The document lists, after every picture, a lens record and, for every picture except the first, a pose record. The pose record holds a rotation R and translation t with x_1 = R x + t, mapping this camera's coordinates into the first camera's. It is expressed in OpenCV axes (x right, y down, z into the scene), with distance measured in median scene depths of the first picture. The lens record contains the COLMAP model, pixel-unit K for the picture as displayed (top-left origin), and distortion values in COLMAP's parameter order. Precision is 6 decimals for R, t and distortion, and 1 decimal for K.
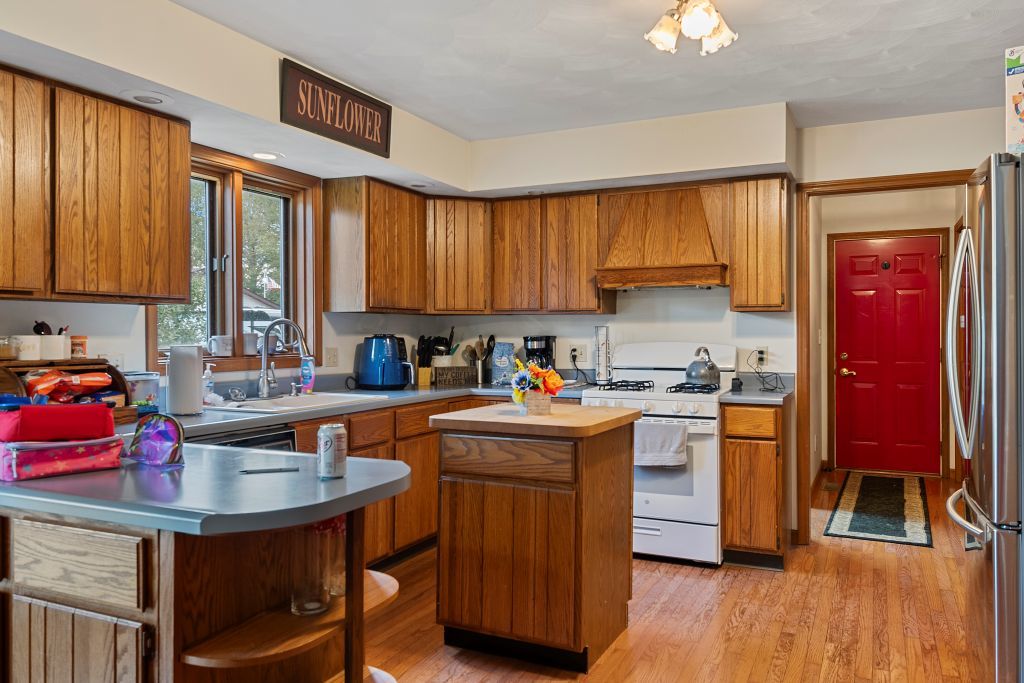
lens RADIAL K [[738.4, 0, 518.0], [0, 738.4, 332.5], [0, 0, 1]] dist [0.004982, 0.001619]
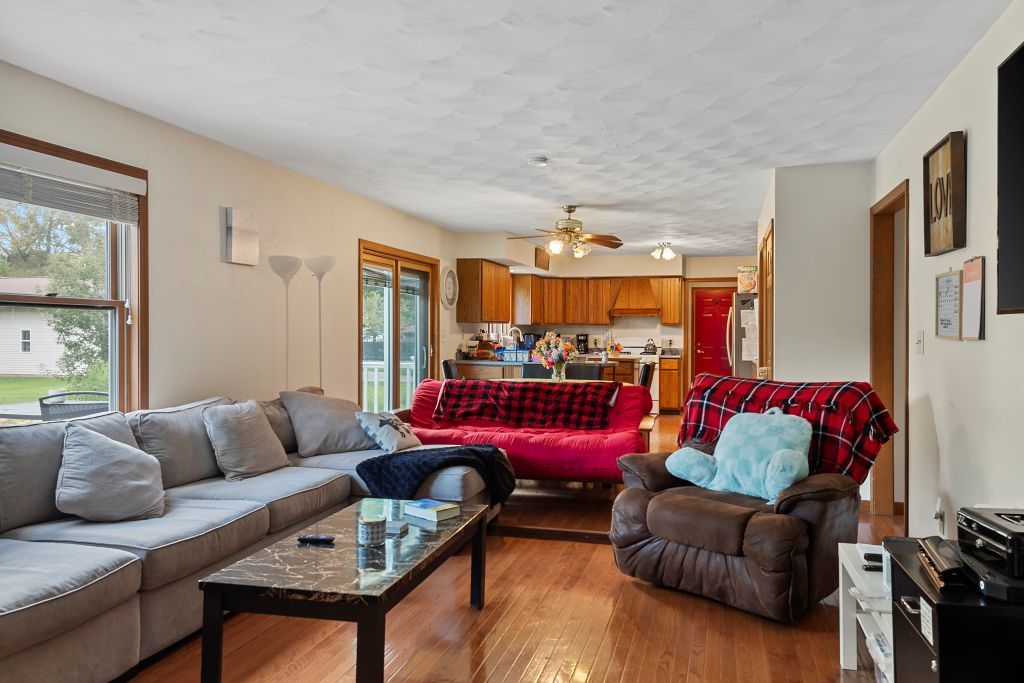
lens RADIAL K [[738.4, 0, 518.0], [0, 738.4, 332.5], [0, 0, 1]] dist [0.004982, 0.001619]
pose [[0.983395, 0.004856, 0.181412, -0.701741], [-0.005123, 0.999986, 0.001004, -0.002604], [-0.181405, -0.001917, 0.983407, -1.532765]]
